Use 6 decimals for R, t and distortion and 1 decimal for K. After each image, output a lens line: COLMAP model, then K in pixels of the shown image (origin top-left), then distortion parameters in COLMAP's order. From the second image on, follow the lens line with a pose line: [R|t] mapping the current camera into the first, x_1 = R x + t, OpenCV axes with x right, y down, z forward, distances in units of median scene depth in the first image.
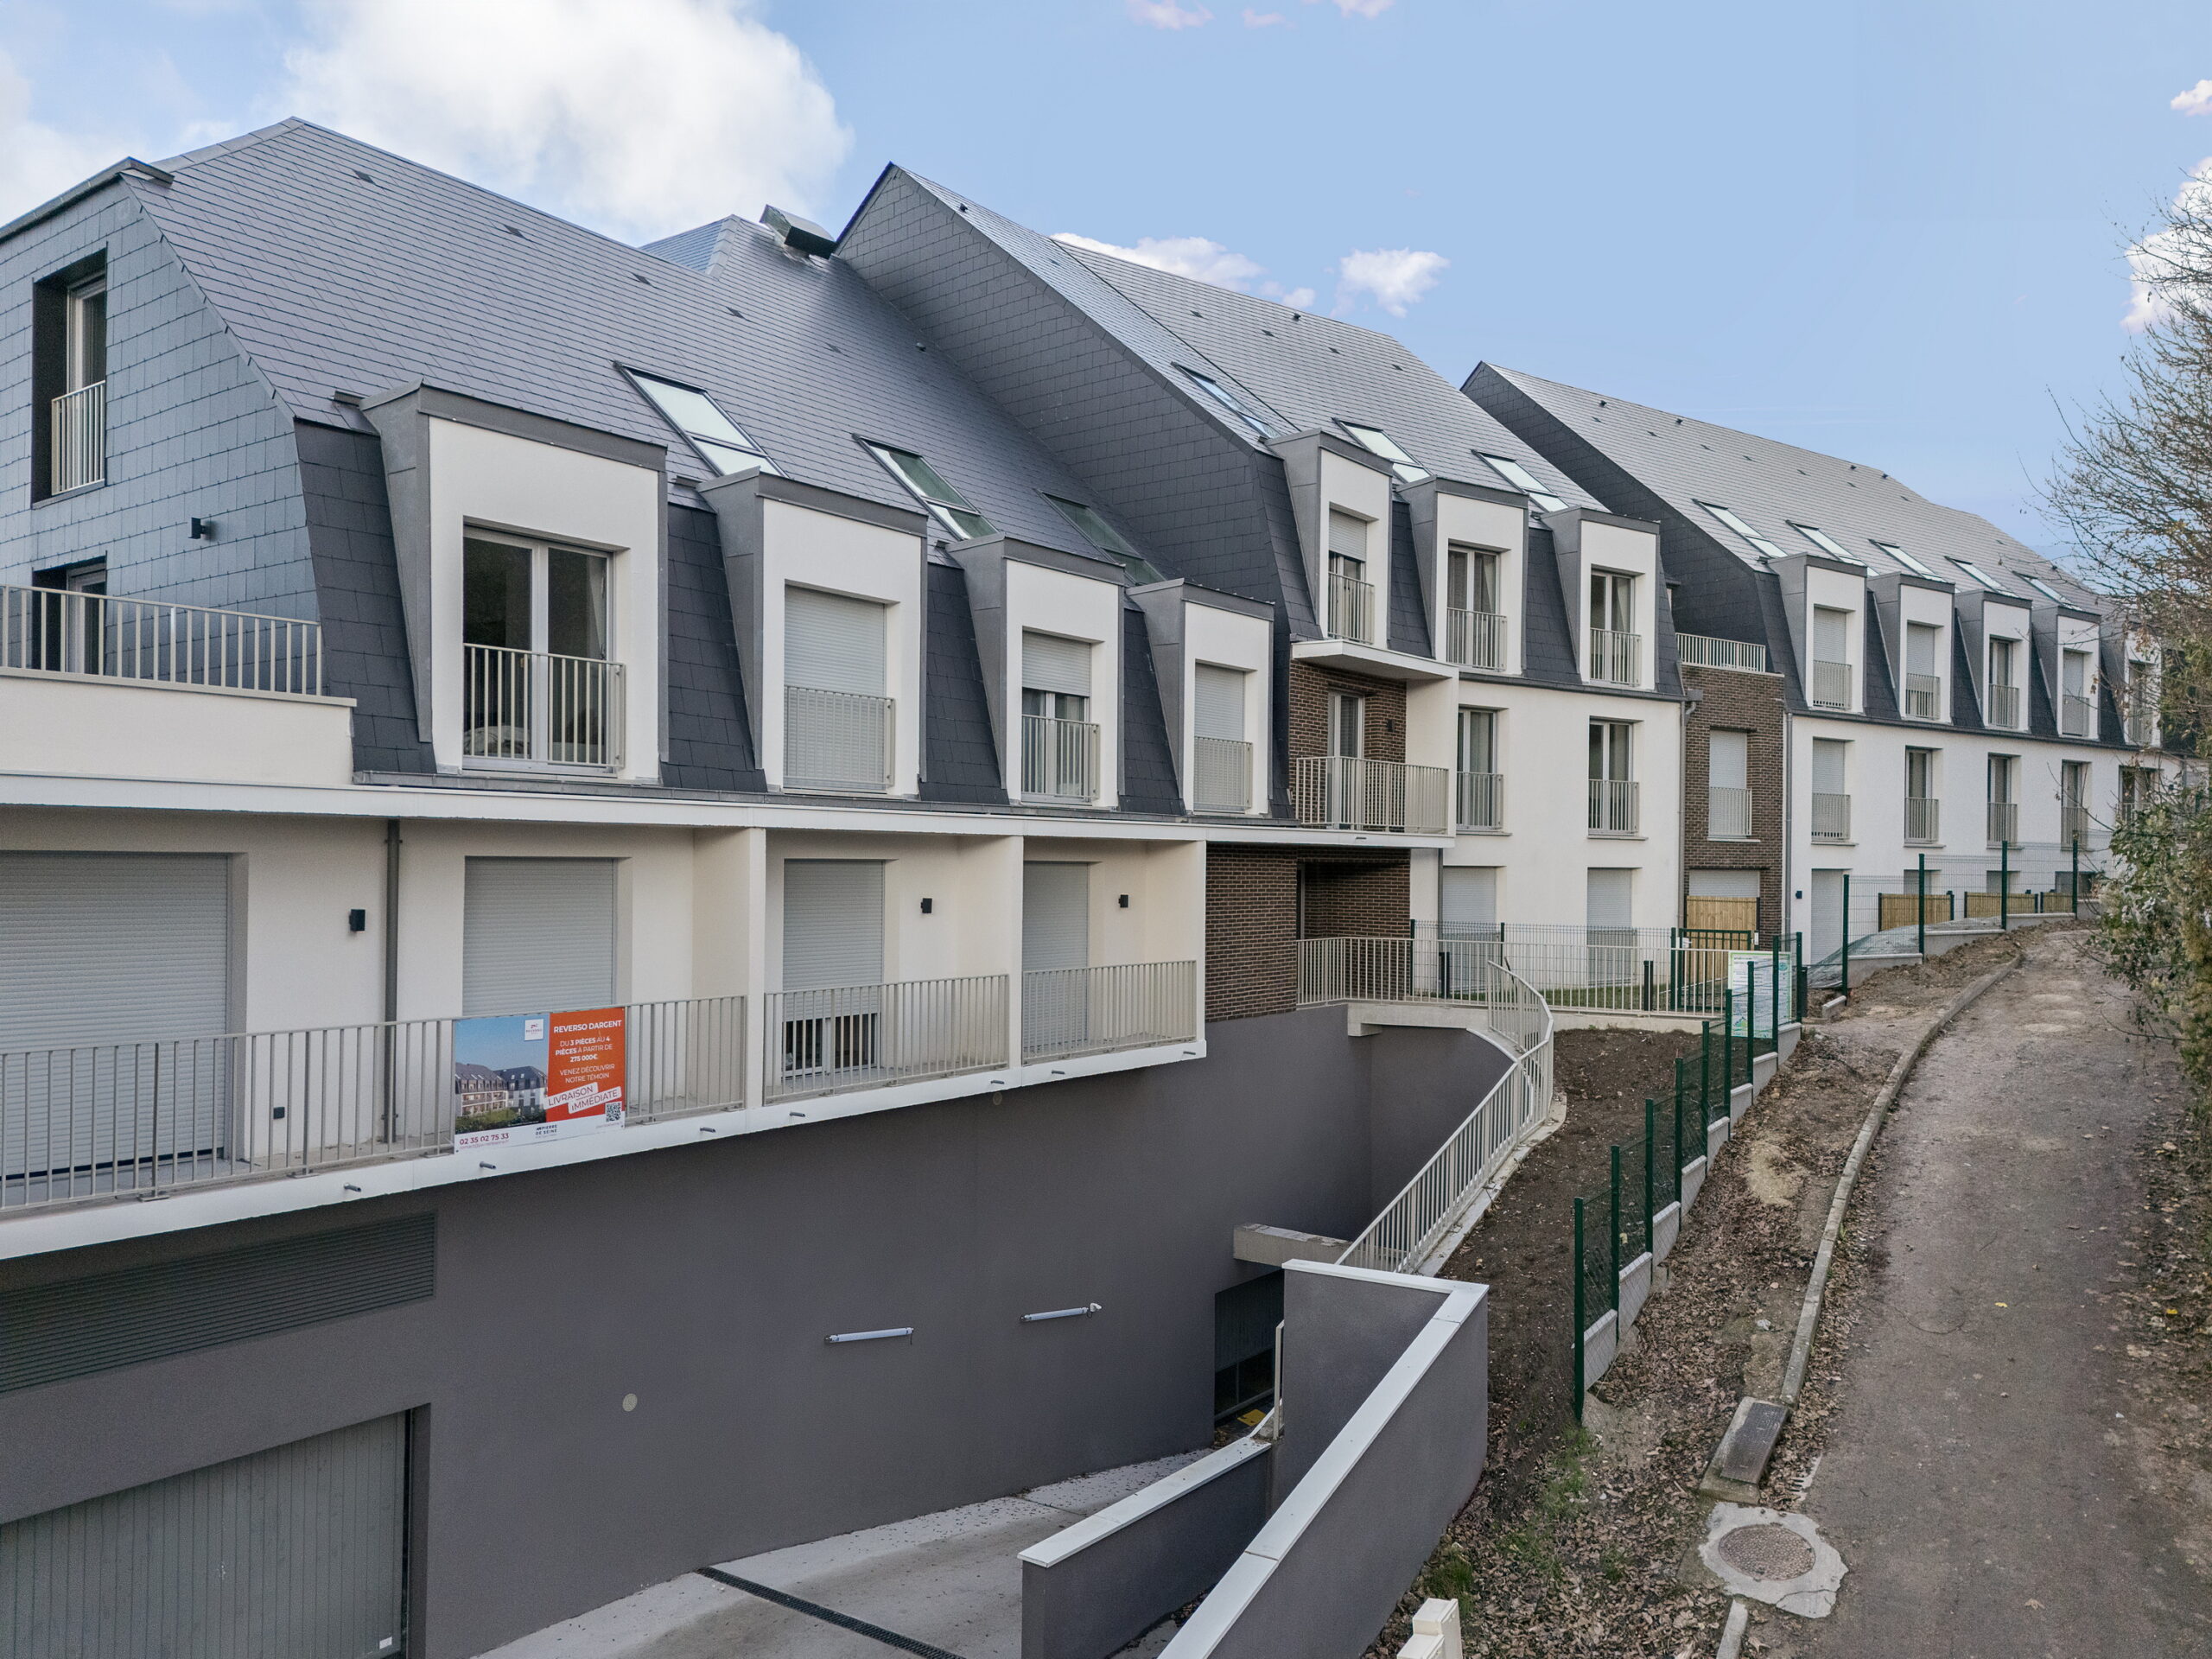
lens RADIAL K [[1666.4, 0, 1086.2], [0, 1666.4, 845.5], [0, 0, 1]] dist [0.066870, -0.086514]
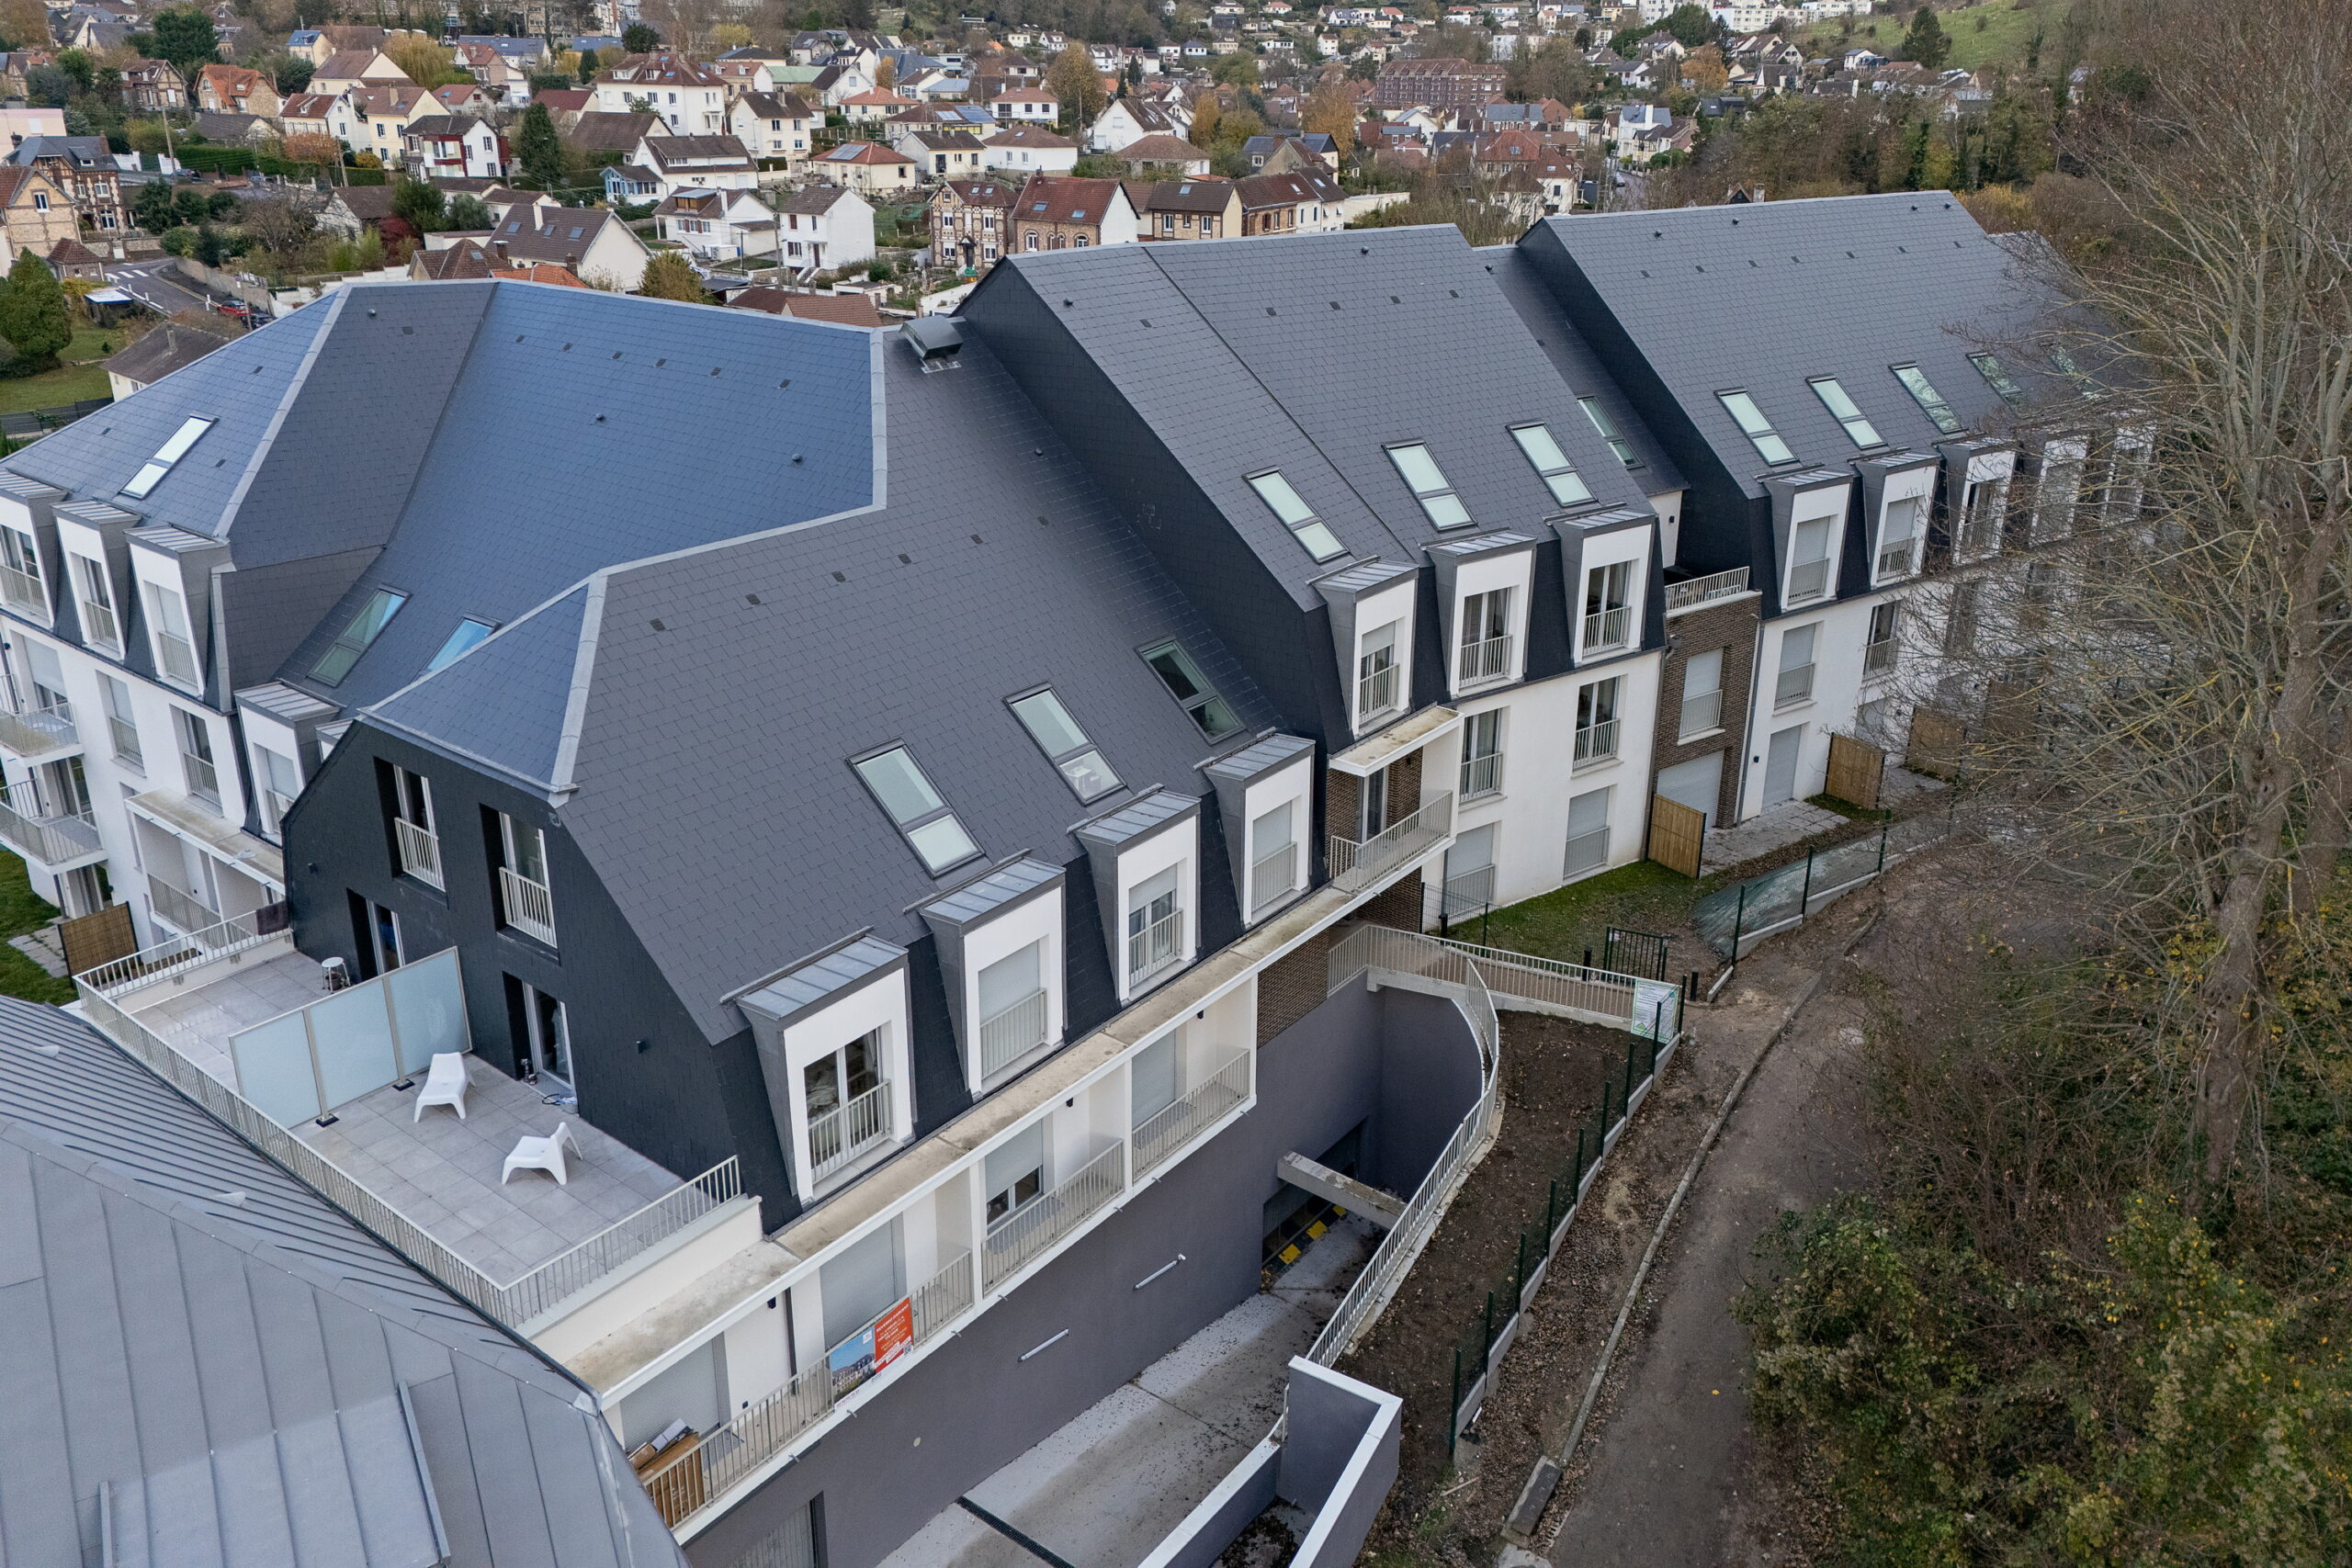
lens RADIAL K [[1745.4, 0, 1176.0], [0, 1745.4, 784.0], [0, 0, 1]] dist [0.075685, -0.032761]
pose [[0.999988, -0.004451, -0.002057, 0.005537], [0.004891, 0.935353, 0.353682, -0.689081], [0.000350, -0.353688, 0.935363, -0.346804]]
